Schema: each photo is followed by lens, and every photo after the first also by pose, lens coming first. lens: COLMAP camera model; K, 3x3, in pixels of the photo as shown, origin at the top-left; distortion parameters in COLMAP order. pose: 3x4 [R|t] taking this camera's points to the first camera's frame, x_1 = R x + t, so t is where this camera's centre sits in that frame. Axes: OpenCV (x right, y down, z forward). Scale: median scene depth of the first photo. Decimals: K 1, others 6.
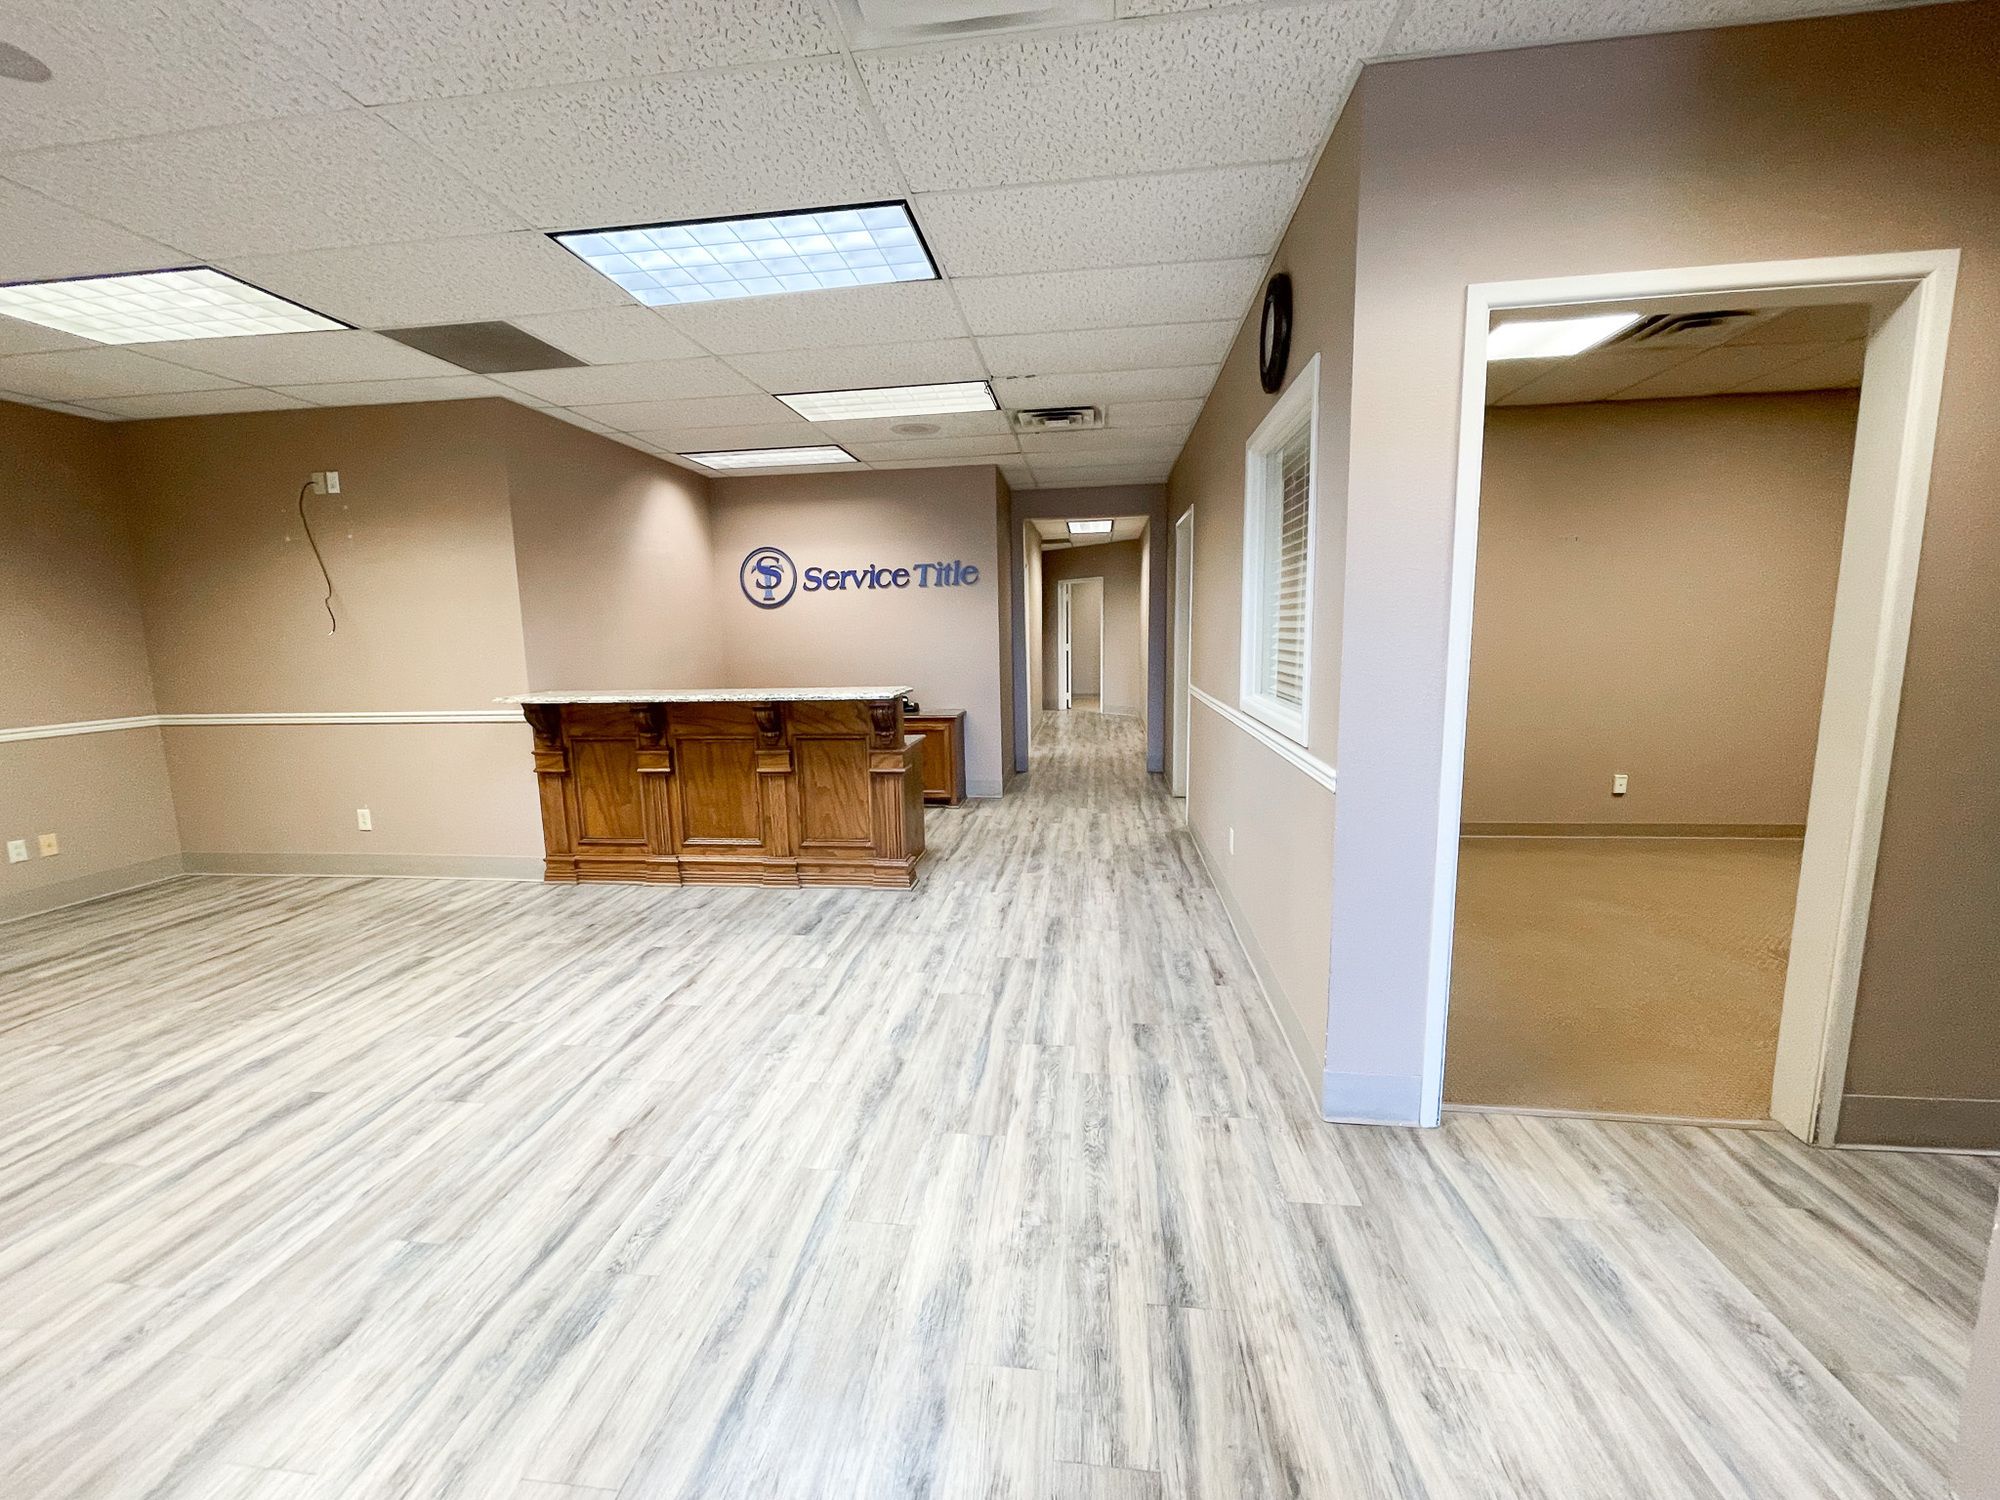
lens RADIAL K [[805.7, 0, 996.9], [0, 805.7, 752.5], [0, 0, 1]] dist [0.000857, -0.000001]
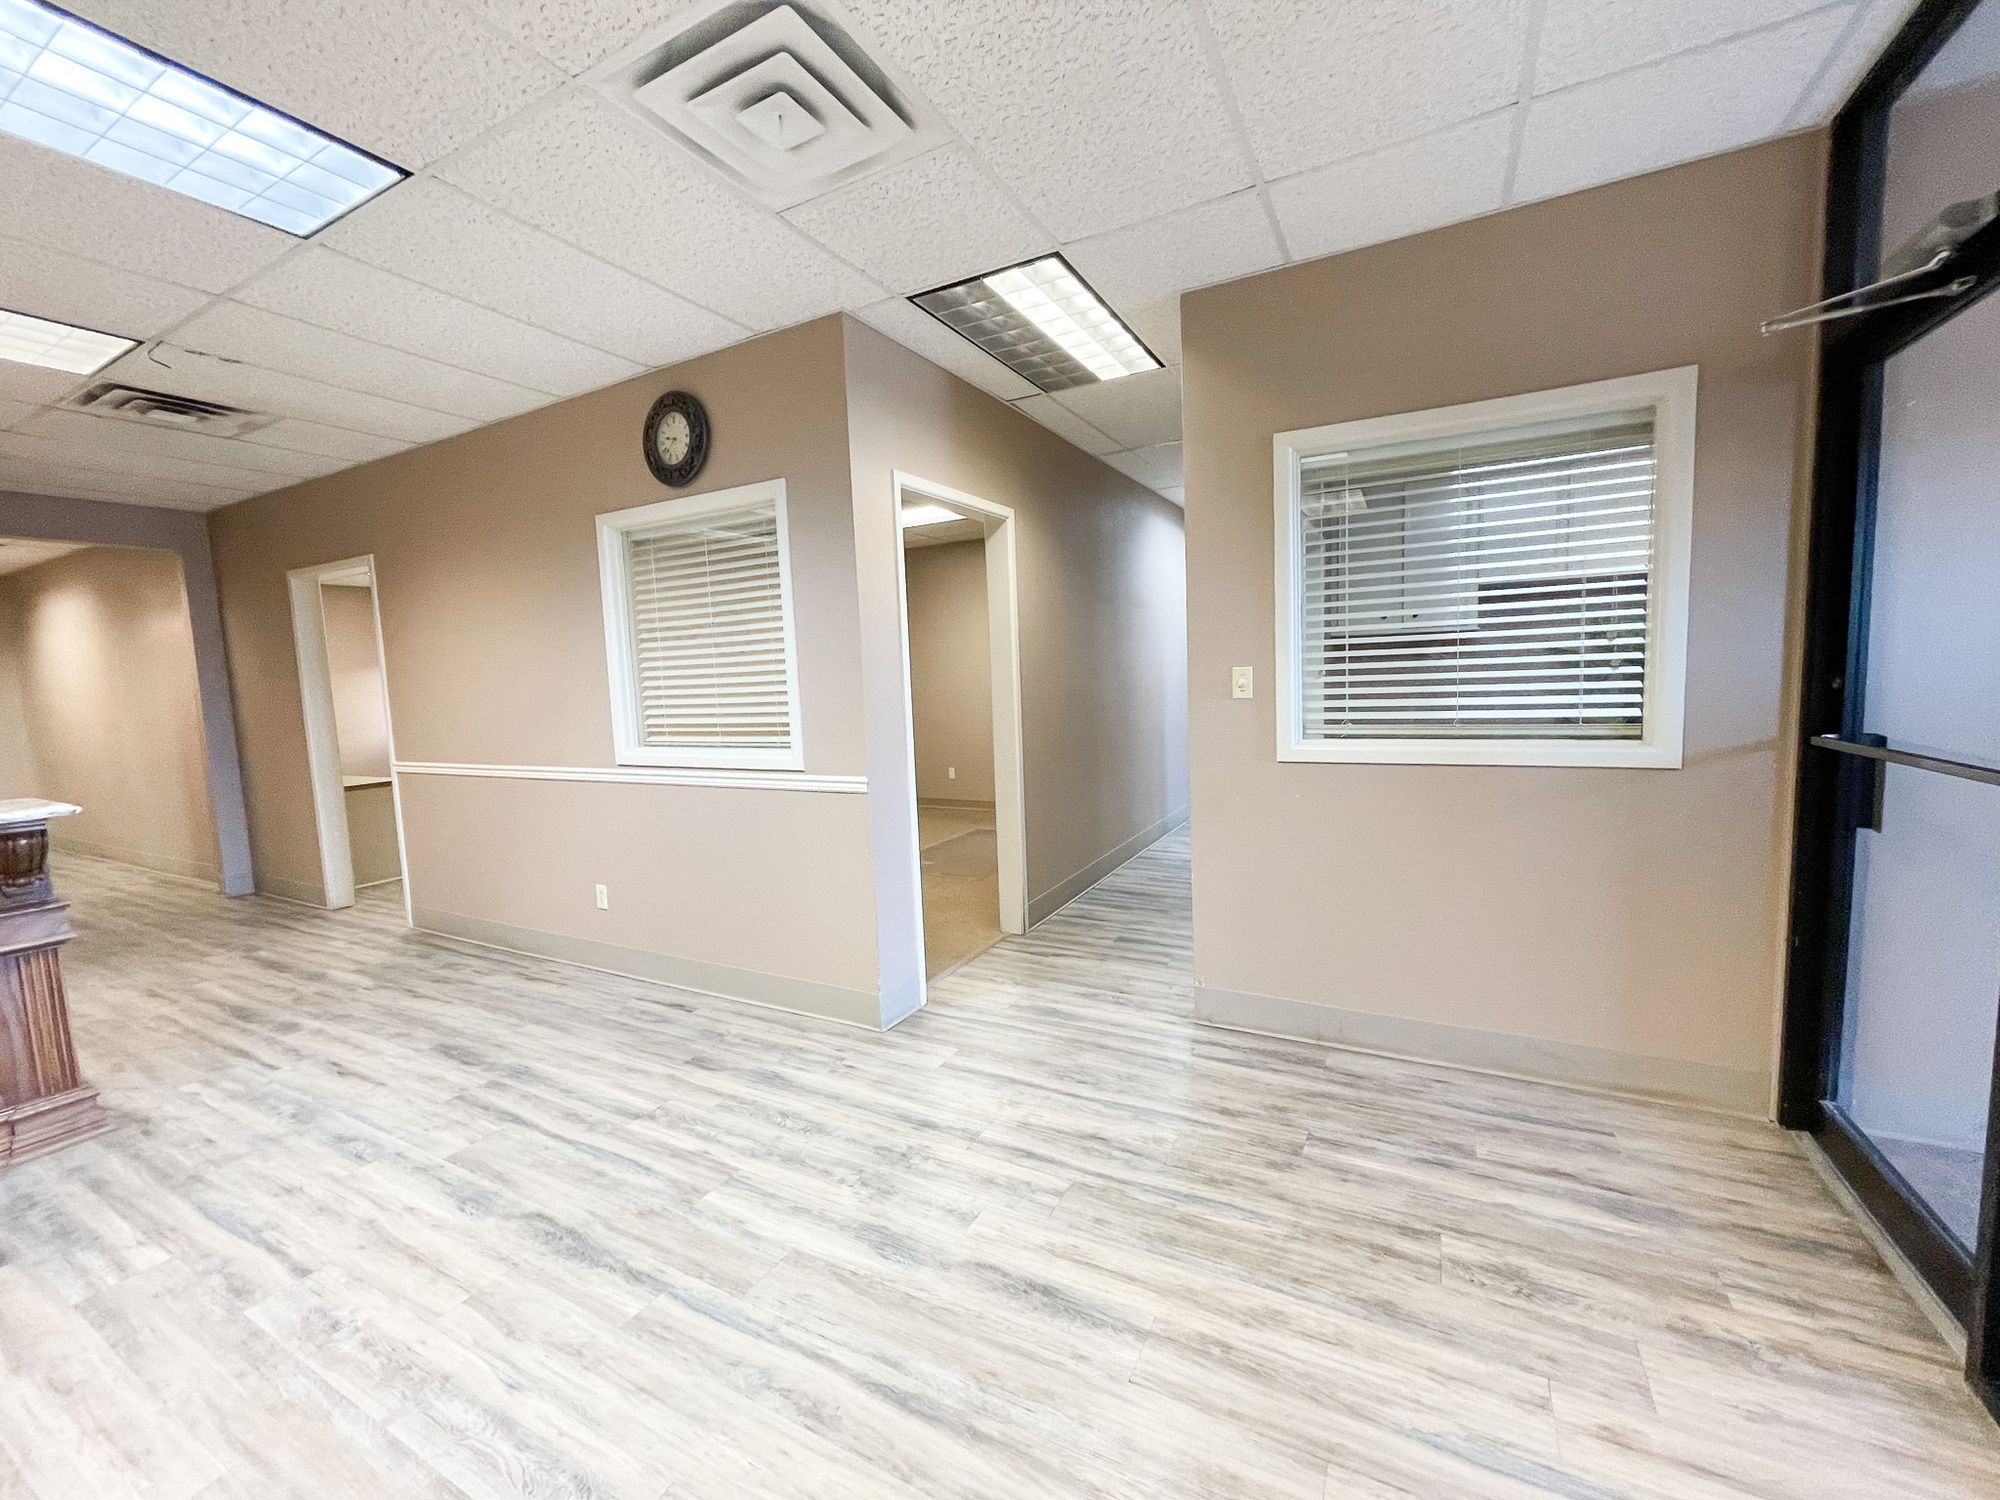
lens RADIAL K [[802.7, 0, 989.8], [0, 802.7, 751.5], [0, 0, 1]] dist [0.001339, 0.000816]
pose [[0.367338, -0.083758, 0.926308, -0.392379], [0.172301, 0.984826, 0.020722, -0.006289], [-0.913989, 0.151992, 0.376196, 0.126625]]
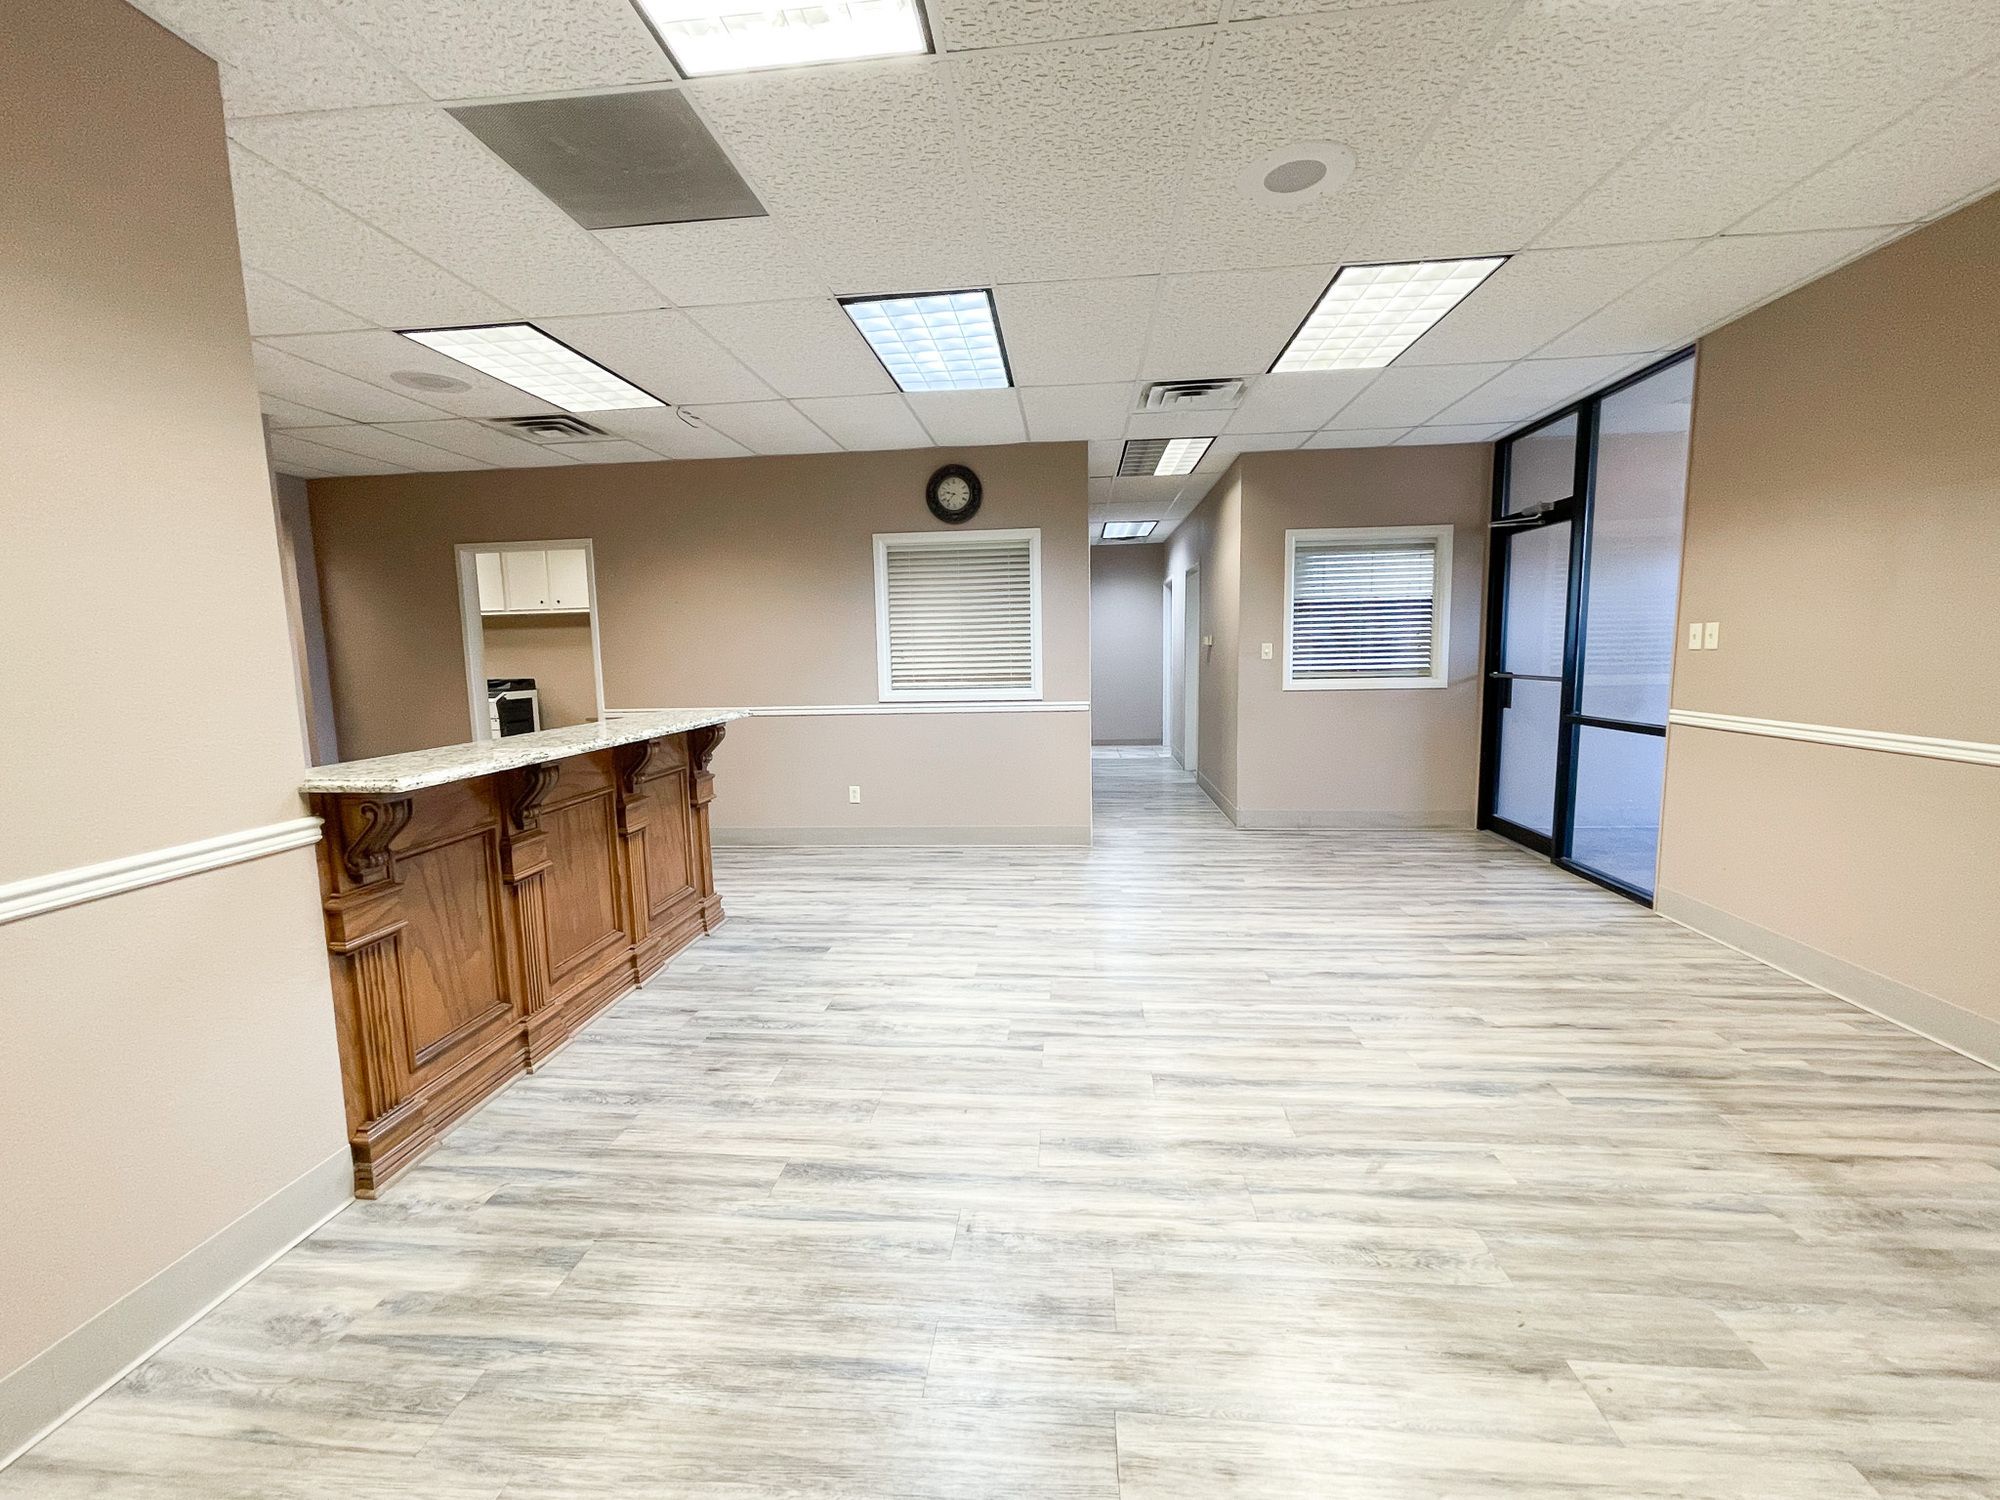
lens RADIAL K [[827.7, 0, 988.7], [0, 827.7, 749.1], [0, 0, 1]] dist [-0.000930, 0.000196]
pose [[-0.021864, -0.099140, 0.994833, -1.049147], [0.172926, 0.979698, 0.101432, -0.071491], [-0.984692, 0.174251, -0.004276, 0.651966]]
